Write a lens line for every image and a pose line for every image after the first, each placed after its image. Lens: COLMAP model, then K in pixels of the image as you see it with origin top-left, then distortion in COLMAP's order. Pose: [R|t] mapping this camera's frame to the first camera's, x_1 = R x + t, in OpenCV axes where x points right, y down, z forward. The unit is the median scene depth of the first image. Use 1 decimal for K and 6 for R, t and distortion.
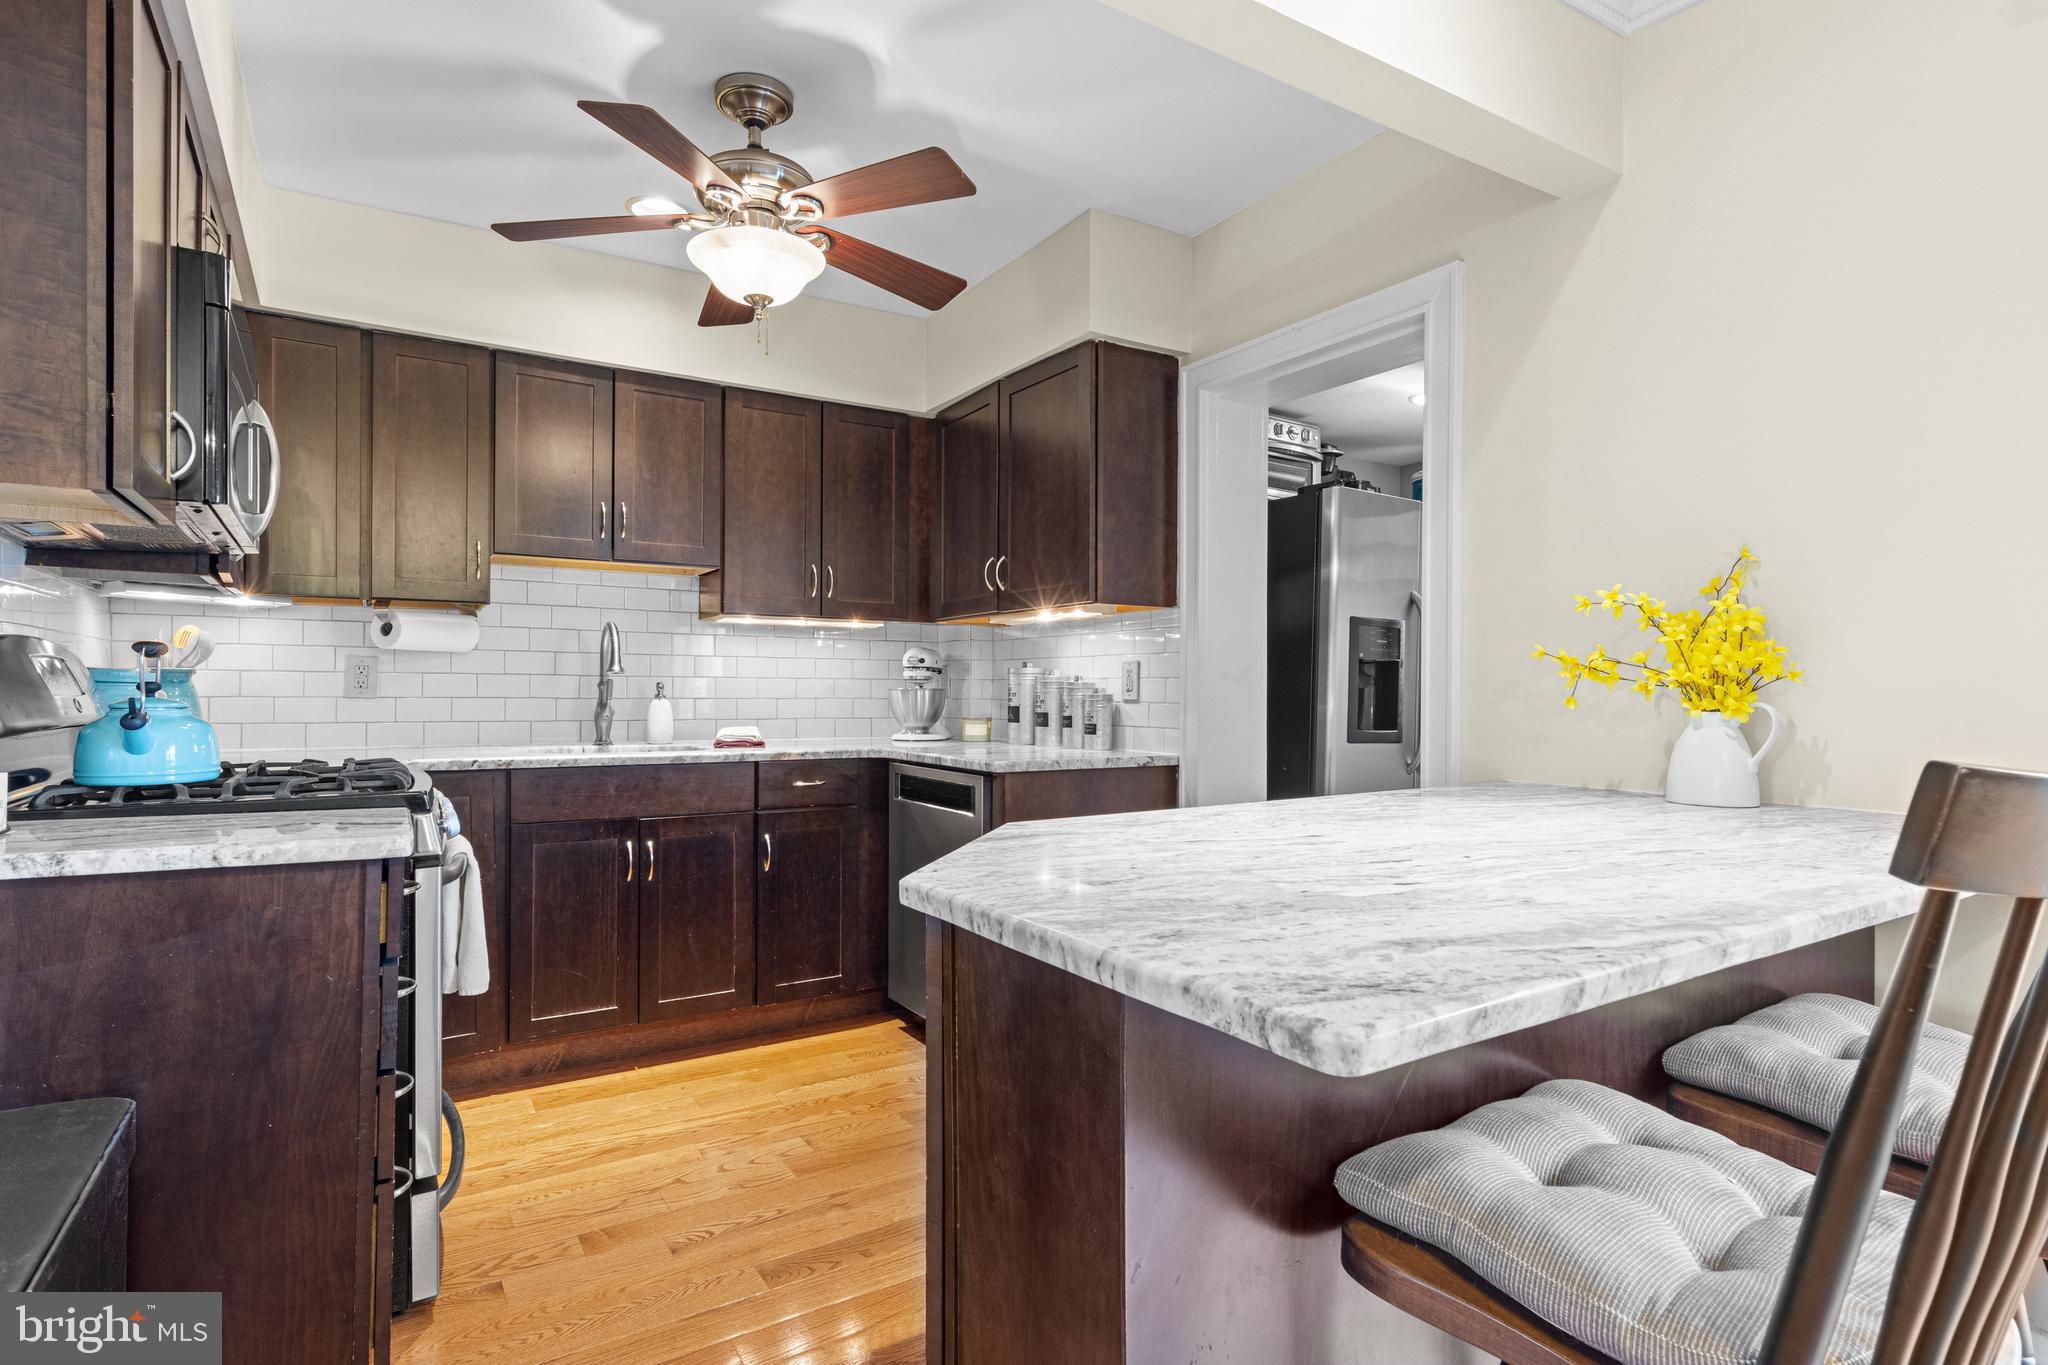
lens RADIAL K [[1046.0, 0, 1024.4], [0, 1046.0, 686.0], [0, 0, 1]] dist [0.018826, -0.009465]
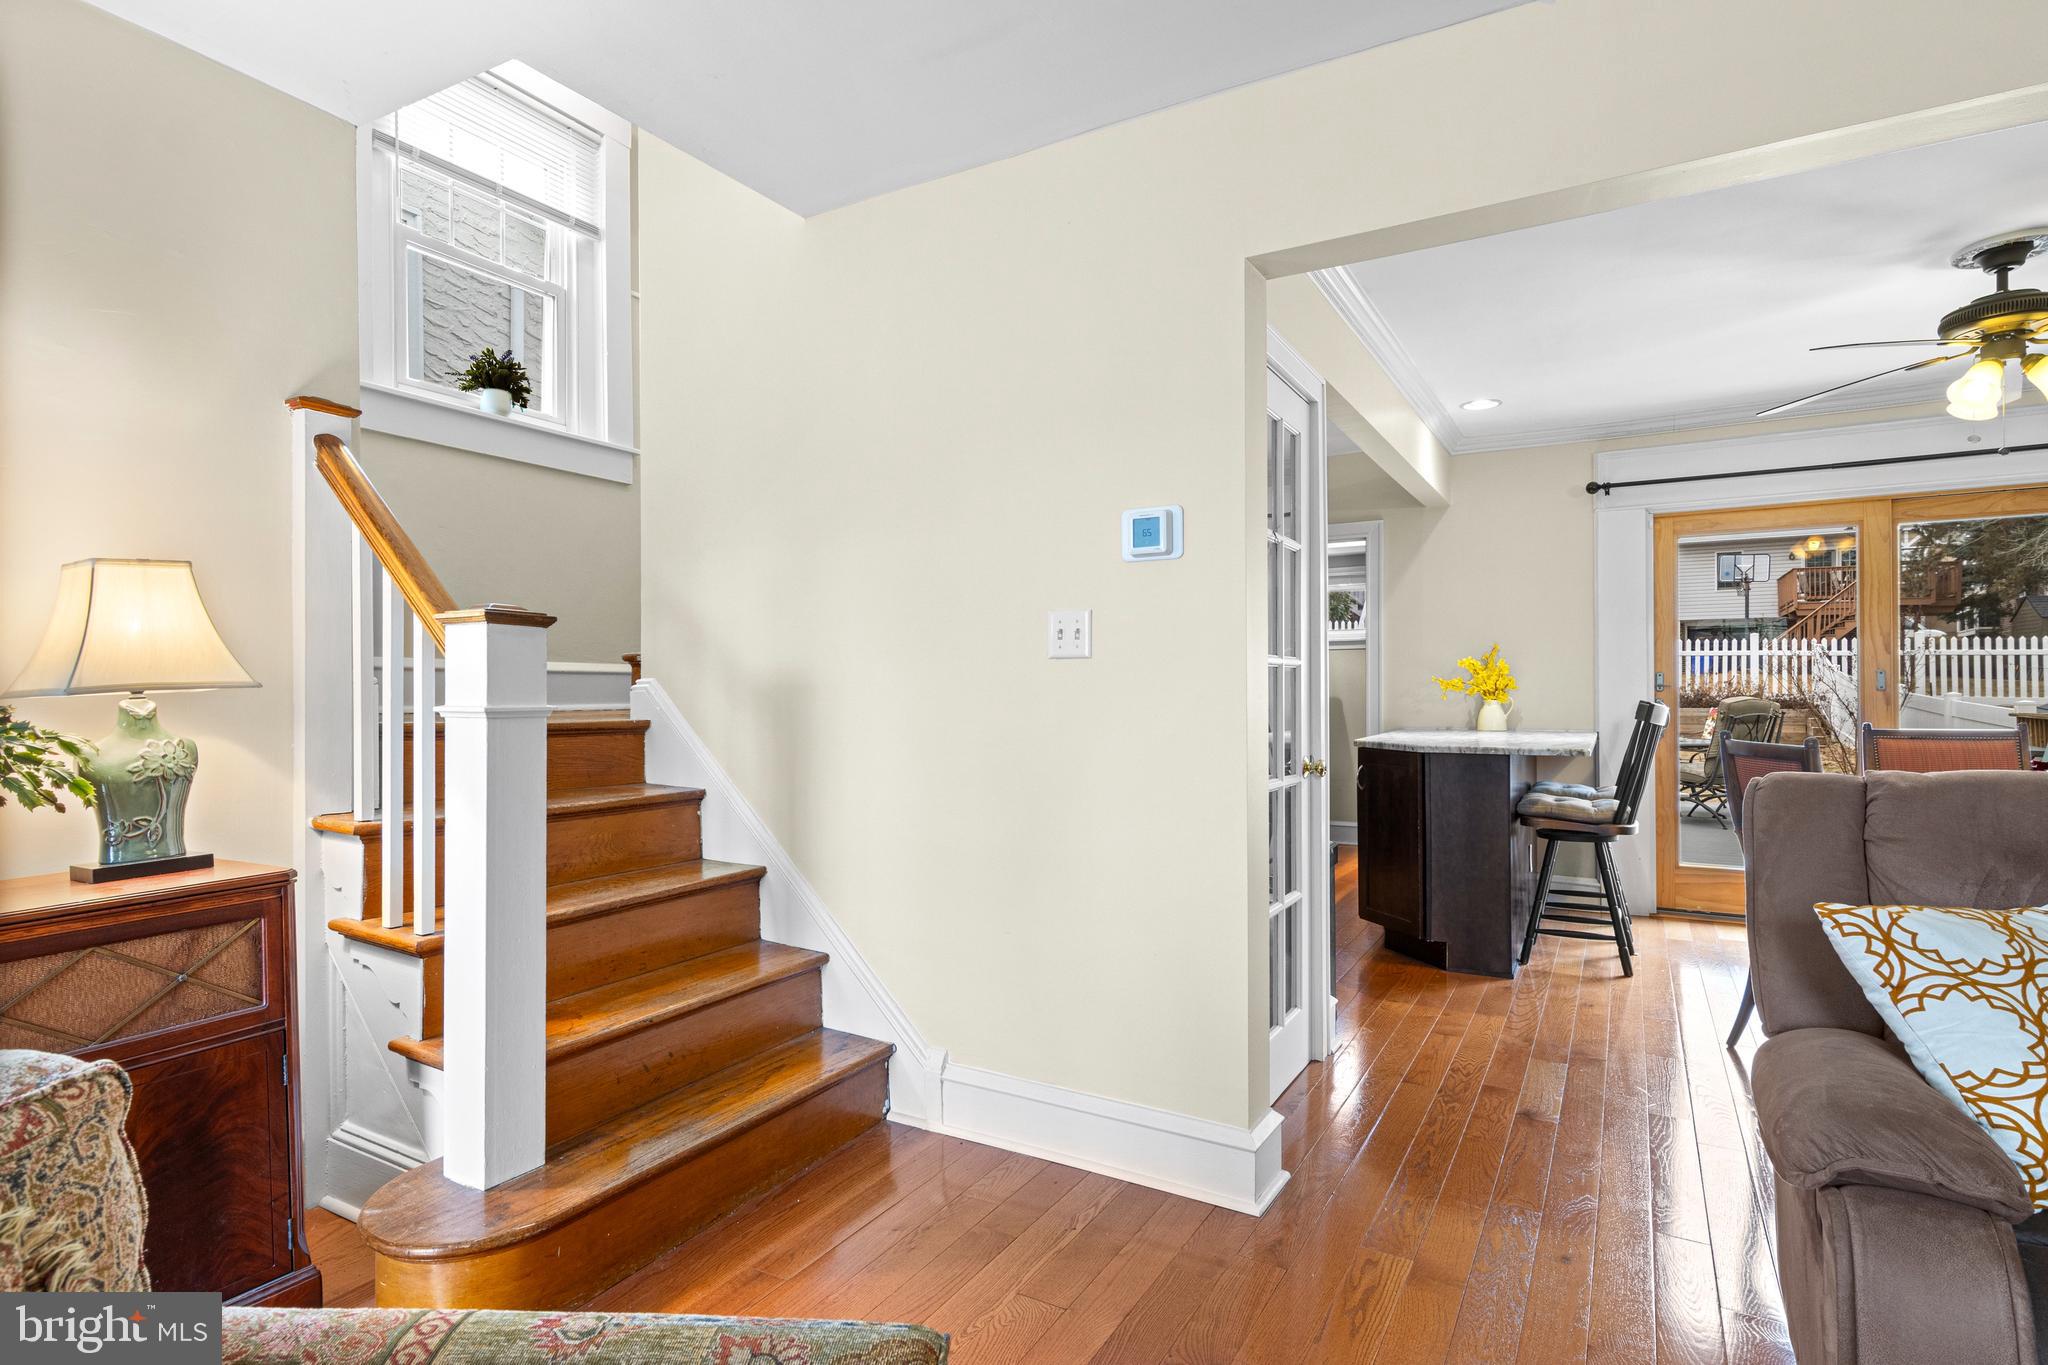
lens RADIAL K [[1046.7, 0, 1023.4], [0, 1046.7, 689.7], [0, 0, 1]] dist [0.011746, -0.000905]
pose [[0.883625, -0.005105, 0.468167, -1.255621], [0.005598, 0.999984, 0.000339, -0.009130], [-0.468162, 0.002321, 0.883640, -0.659011]]
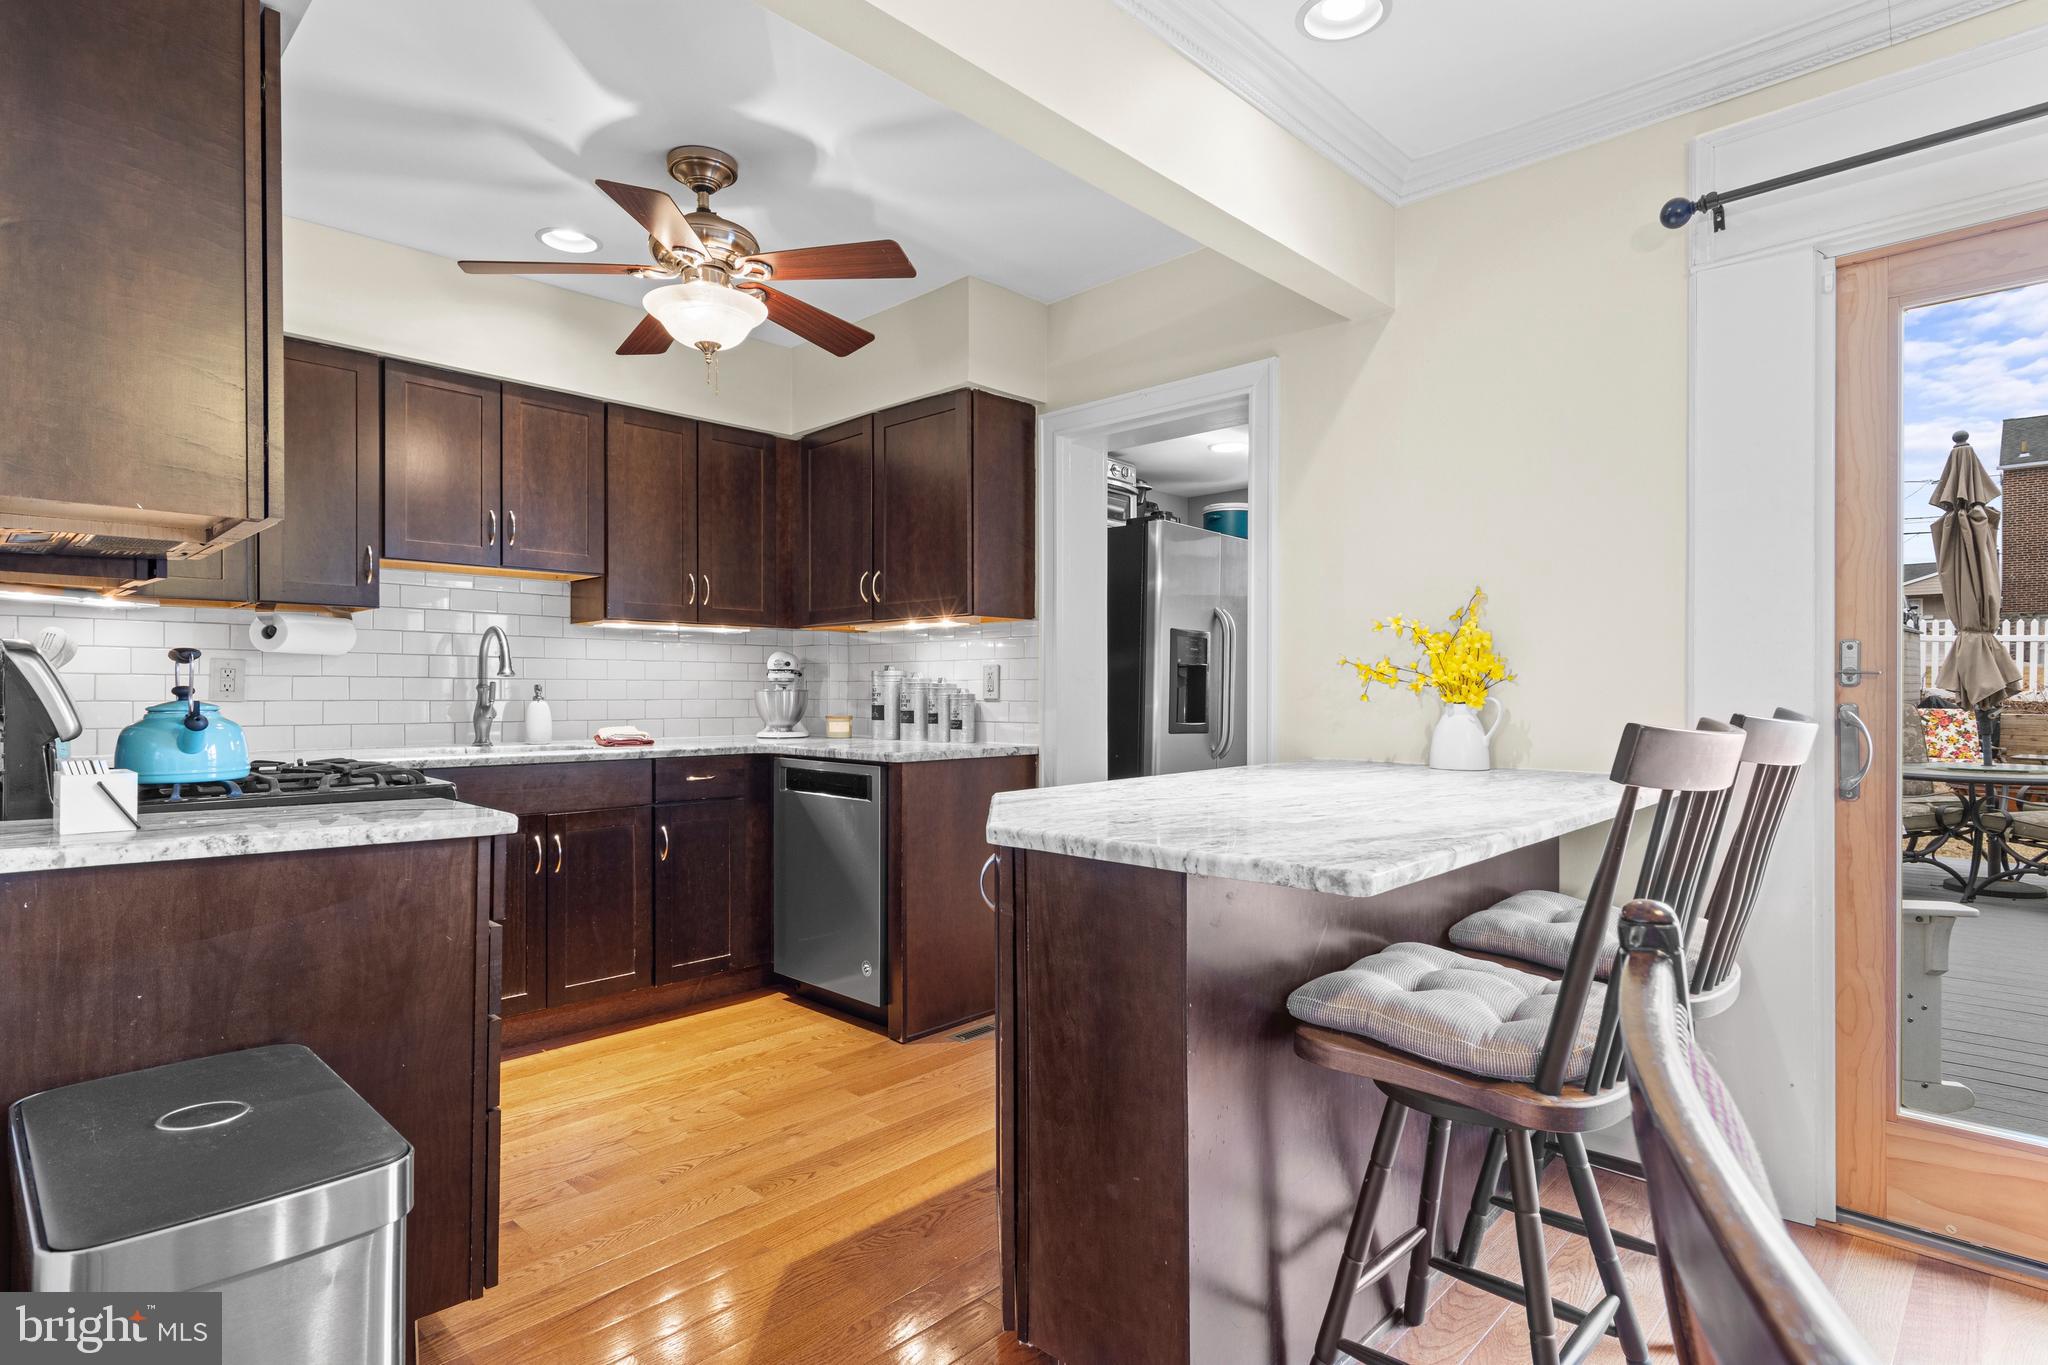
lens RADIAL K [[1046.7, 0, 1023.4], [0, 1046.7, 689.7], [0, 0, 1]] dist [0.011746, -0.000905]
pose [[0.971436, -0.004044, 0.237268, -0.164206], [0.003258, 0.999988, 0.003704, -0.001066], [-0.237281, -0.002825, 0.971437, -0.150754]]
